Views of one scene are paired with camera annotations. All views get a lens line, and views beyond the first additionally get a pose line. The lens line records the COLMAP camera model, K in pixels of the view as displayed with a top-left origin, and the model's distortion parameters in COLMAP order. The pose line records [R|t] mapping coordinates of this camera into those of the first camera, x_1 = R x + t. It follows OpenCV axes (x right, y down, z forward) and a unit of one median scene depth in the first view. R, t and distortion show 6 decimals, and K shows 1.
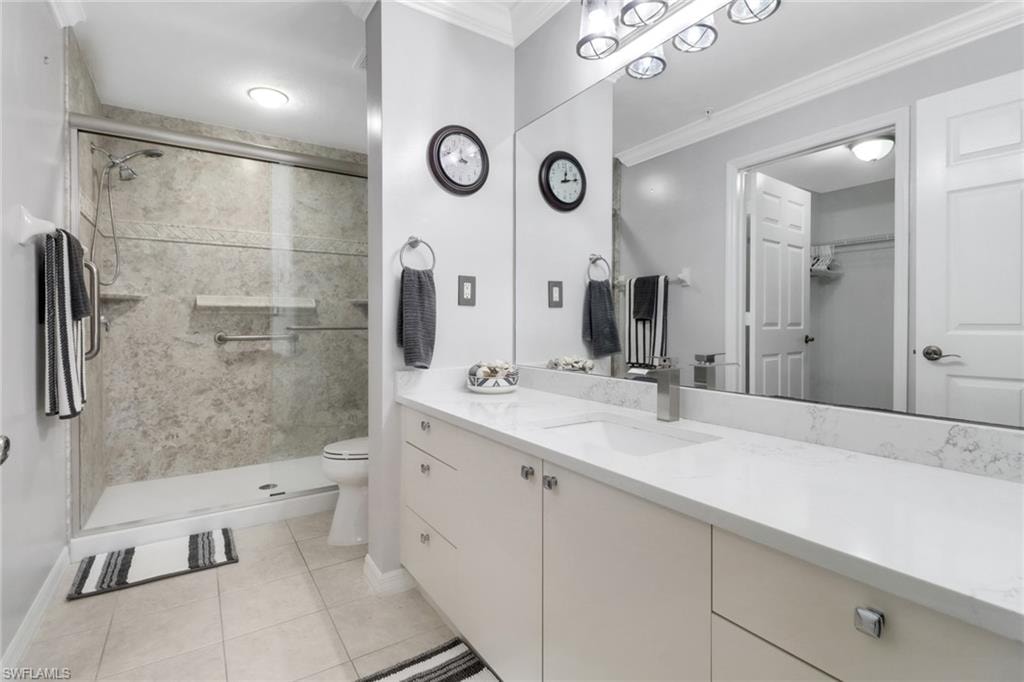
lens RADIAL K [[482.2, 0, 513.4], [0, 482.2, 324.8], [0, 0, 1]] dist [0.021073, -0.017438]
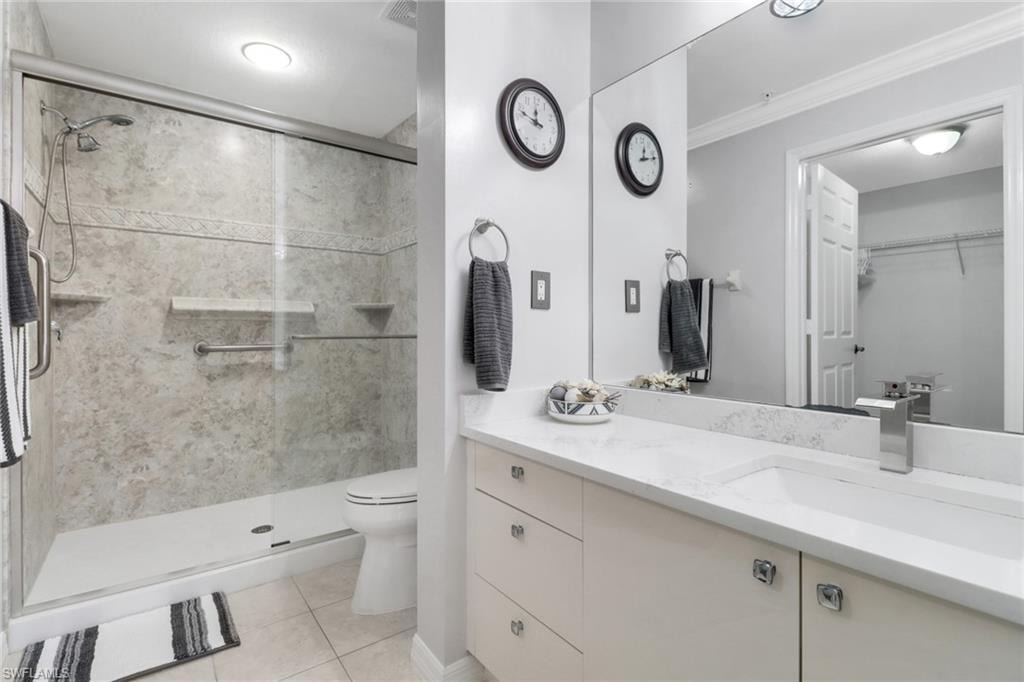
lens RADIAL K [[480.2, 0, 508.6], [0, 480.2, 329.6], [0, 0, 1]] dist [0.012794, -0.011329]
pose [[0.998339, 0.001891, 0.057586, -0.149065], [-0.001571, 0.999983, -0.005590, -0.001604], [-0.057596, 0.005491, 0.998325, 0.171011]]
